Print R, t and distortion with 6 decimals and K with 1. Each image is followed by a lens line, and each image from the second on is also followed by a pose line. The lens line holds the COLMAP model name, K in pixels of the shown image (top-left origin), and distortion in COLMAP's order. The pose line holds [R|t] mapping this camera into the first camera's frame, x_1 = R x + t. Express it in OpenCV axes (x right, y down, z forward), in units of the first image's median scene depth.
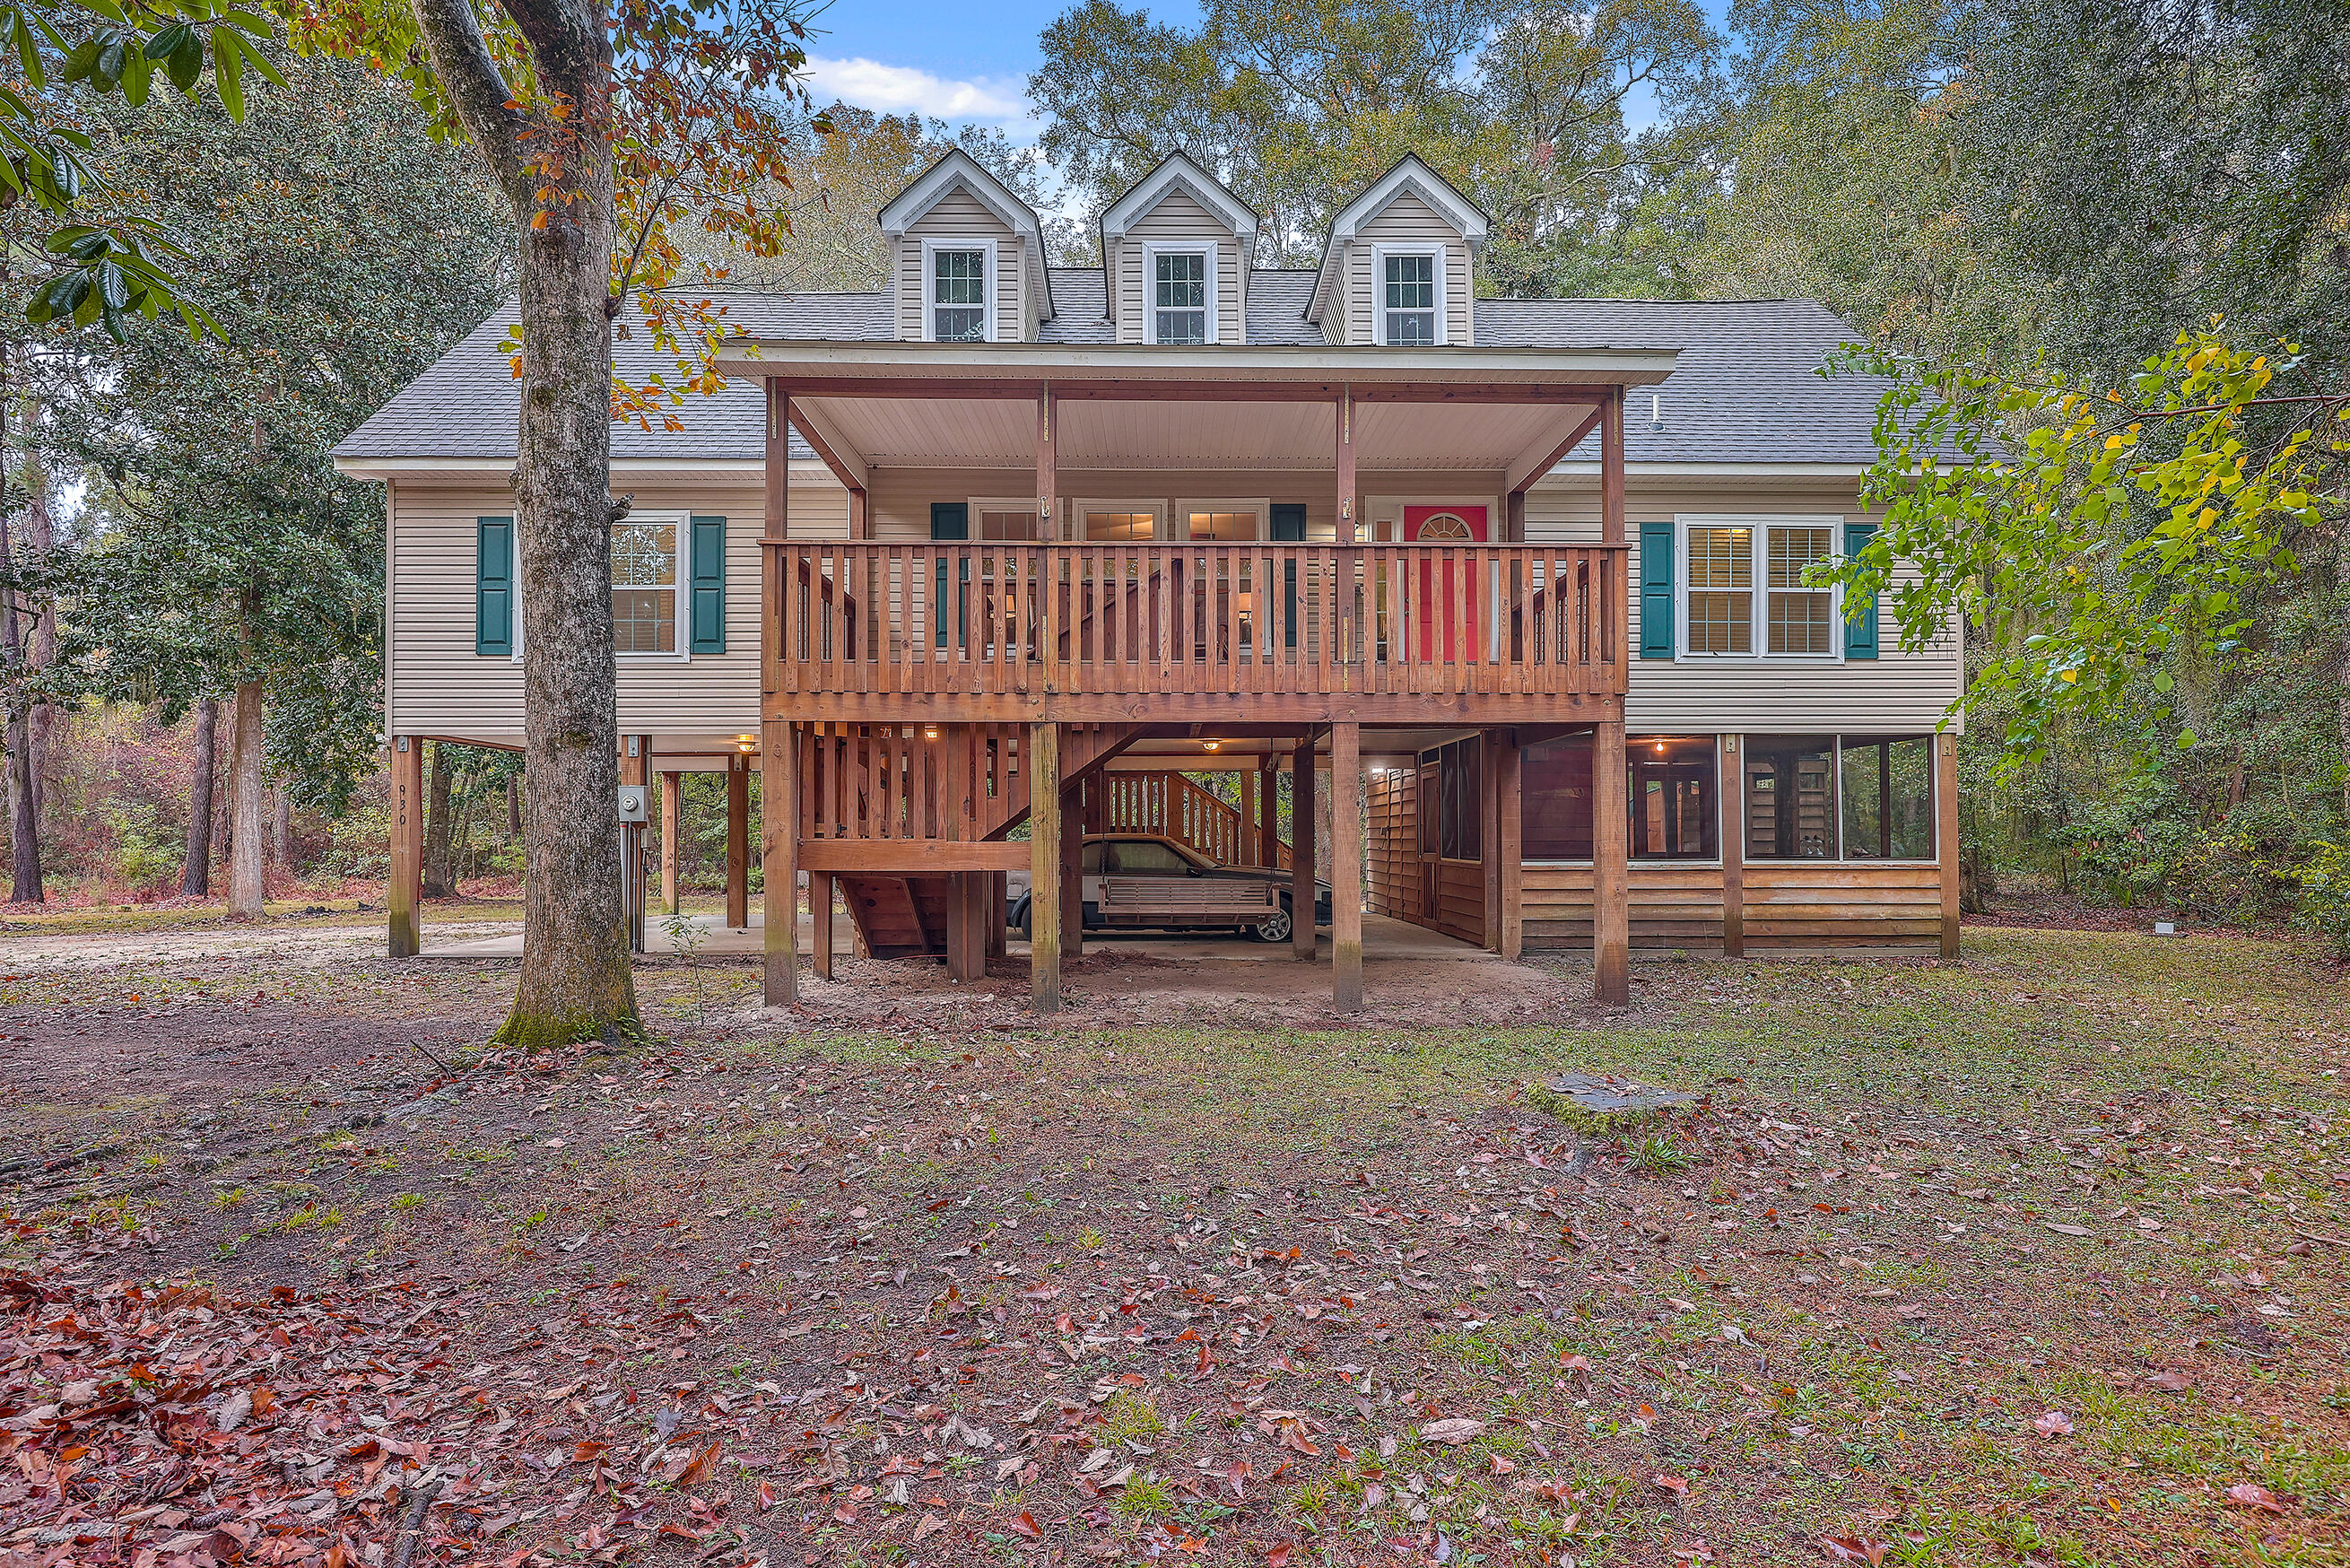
lens RADIAL K [[1209.9, 0, 1175.0], [0, 1209.9, 801.5], [0, 0, 1]] dist [0.001714, 0.000065]
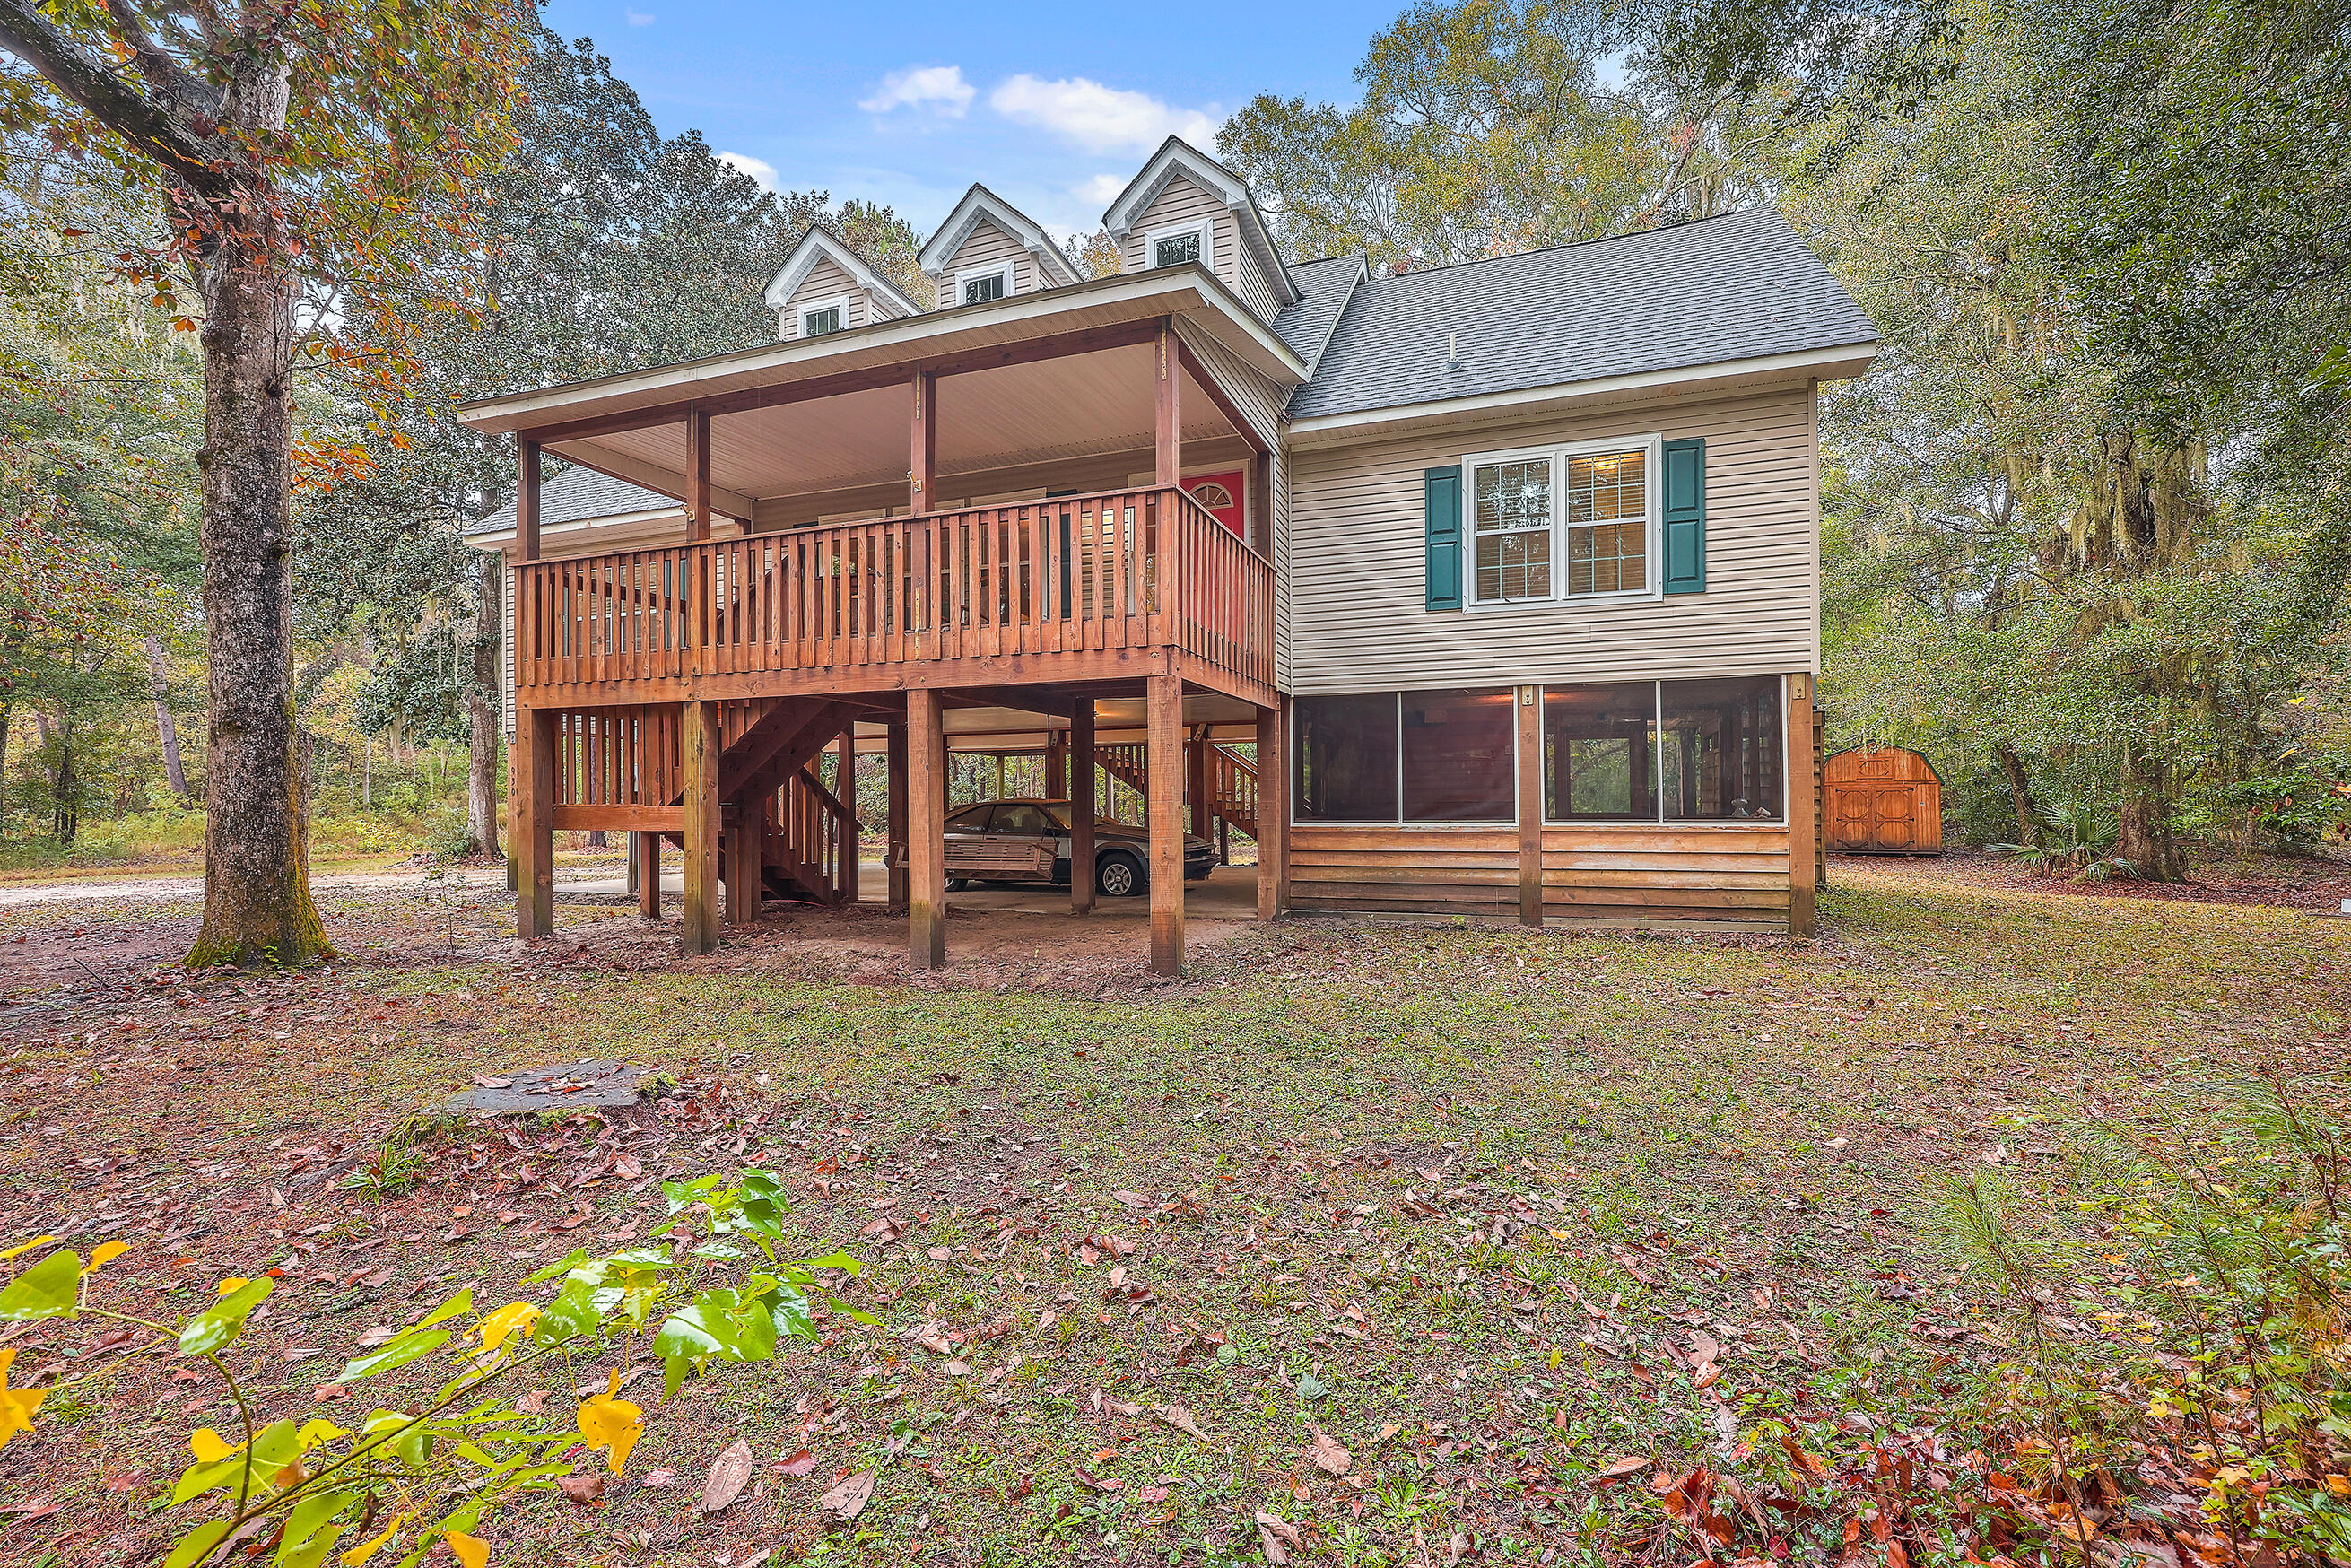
lens RADIAL K [[951.5, 0, 1181.2], [0, 951.5, 785.5], [0, 0, 1]] dist [0.003135, 0.000381]
pose [[0.941389, -0.012605, -0.337086, 0.455999], [0.016662, 0.999819, 0.009146, 0.009742], [0.336910, -0.014227, 0.941429, 0.223992]]
